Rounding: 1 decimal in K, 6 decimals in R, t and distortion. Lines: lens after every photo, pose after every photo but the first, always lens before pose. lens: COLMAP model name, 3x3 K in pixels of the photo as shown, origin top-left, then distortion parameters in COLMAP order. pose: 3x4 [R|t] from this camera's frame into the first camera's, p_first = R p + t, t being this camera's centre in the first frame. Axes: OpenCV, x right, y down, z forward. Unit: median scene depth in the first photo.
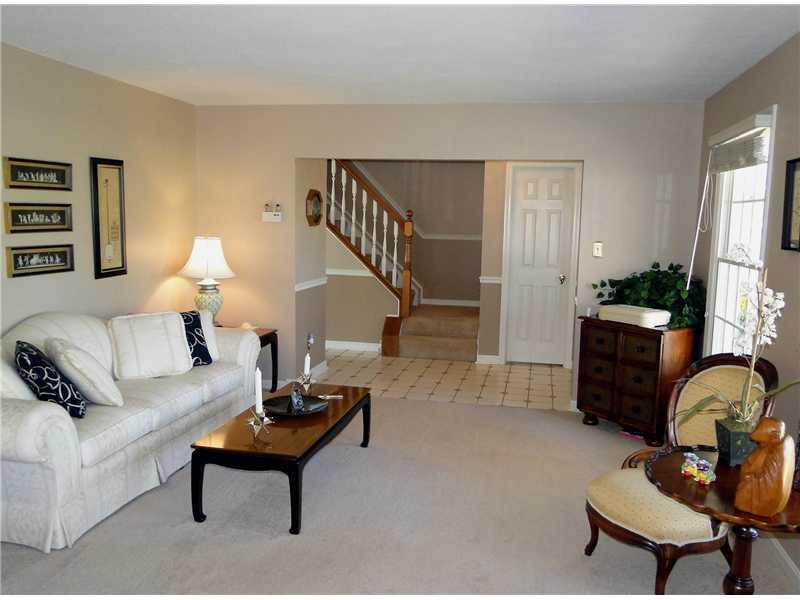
lens RADIAL K [[661.6, 0, 400.0], [0, 661.6, 300.0], [0, 0, 1]] dist [0.010196, -0.001934]
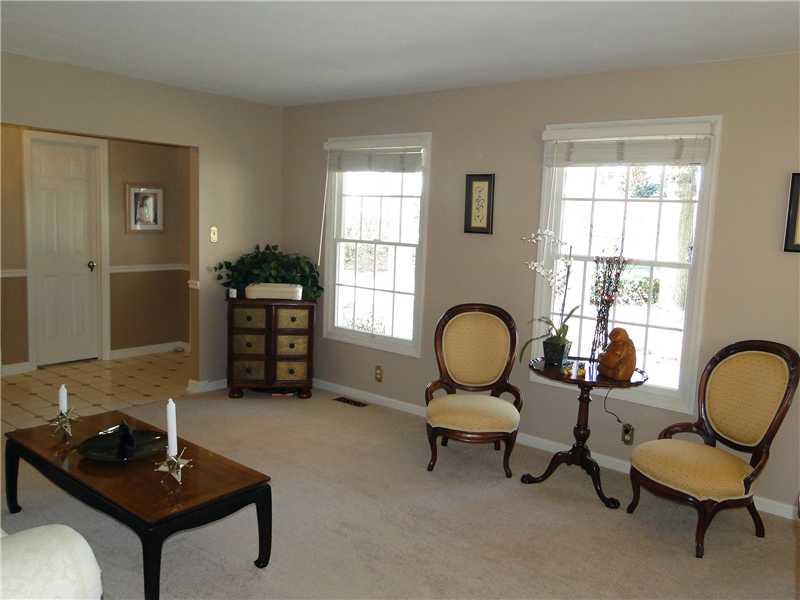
lens RADIAL K [[661.6, 0, 400.0], [0, 661.6, 300.0], [0, 0, 1]] dist [0.010196, -0.001934]
pose [[0.500300, -0.120673, 0.857402, -0.496805], [0.085161, 0.992297, 0.089967, -0.044910], [-0.861654, 0.028007, 0.506723, 0.225643]]
